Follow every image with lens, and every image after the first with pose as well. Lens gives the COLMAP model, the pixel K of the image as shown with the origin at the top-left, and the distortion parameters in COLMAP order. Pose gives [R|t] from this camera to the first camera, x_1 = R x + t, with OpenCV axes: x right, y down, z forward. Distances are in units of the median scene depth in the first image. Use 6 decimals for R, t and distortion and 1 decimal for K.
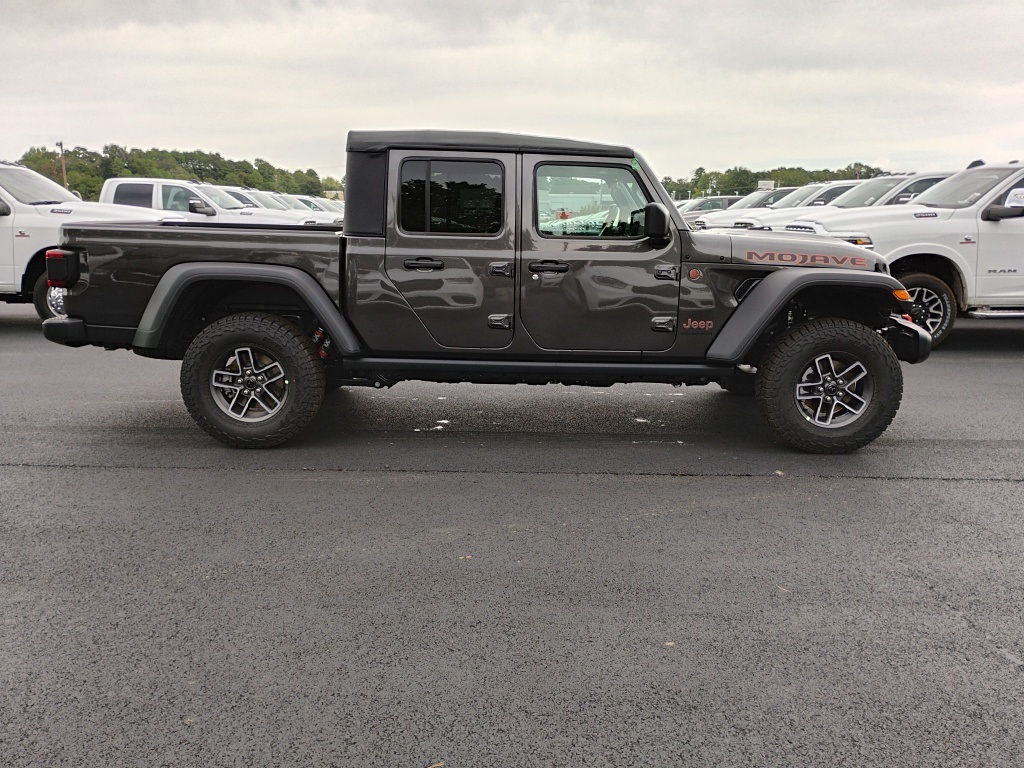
lens RADIAL K [[830.1, 0, 512.0], [0, 830.1, 384.0], [0, 0, 1]] dist [0.110891, -0.160730]
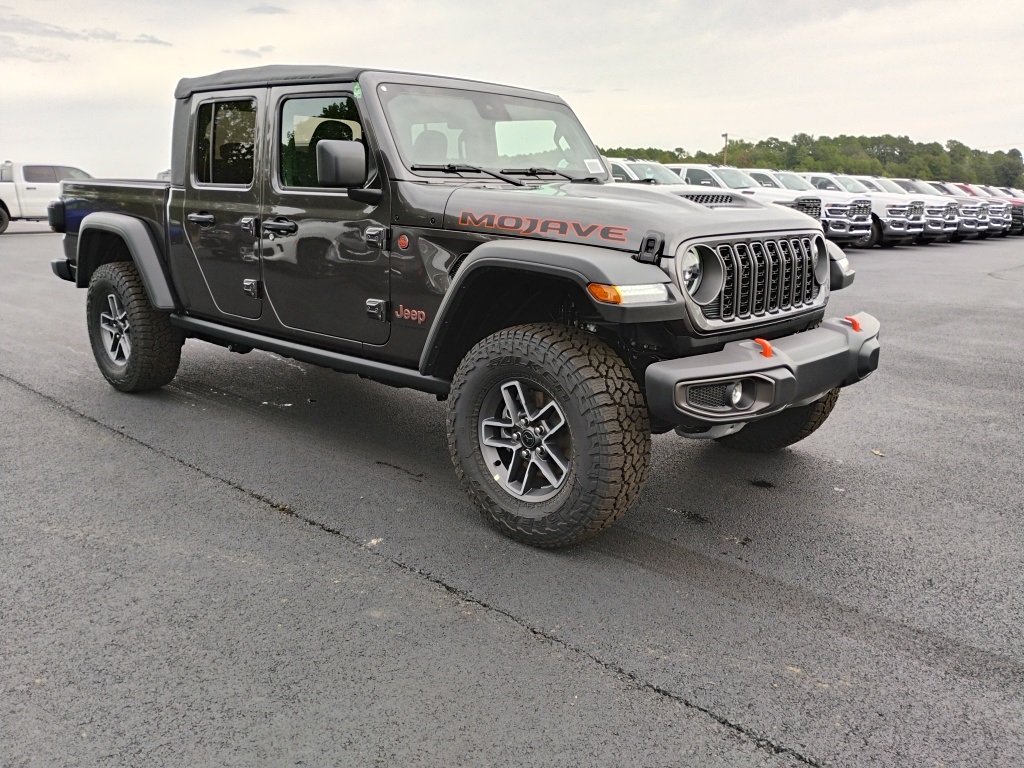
lens RADIAL K [[830.1, 0, 512.0], [0, 830.1, 384.0], [0, 0, 1]] dist [0.110891, -0.160730]
pose [[0.734233, 0.148980, -0.662349, 0.775763], [-0.138427, 0.987982, 0.068773, -0.074256], [0.664635, 0.041192, 0.746032, 0.541056]]
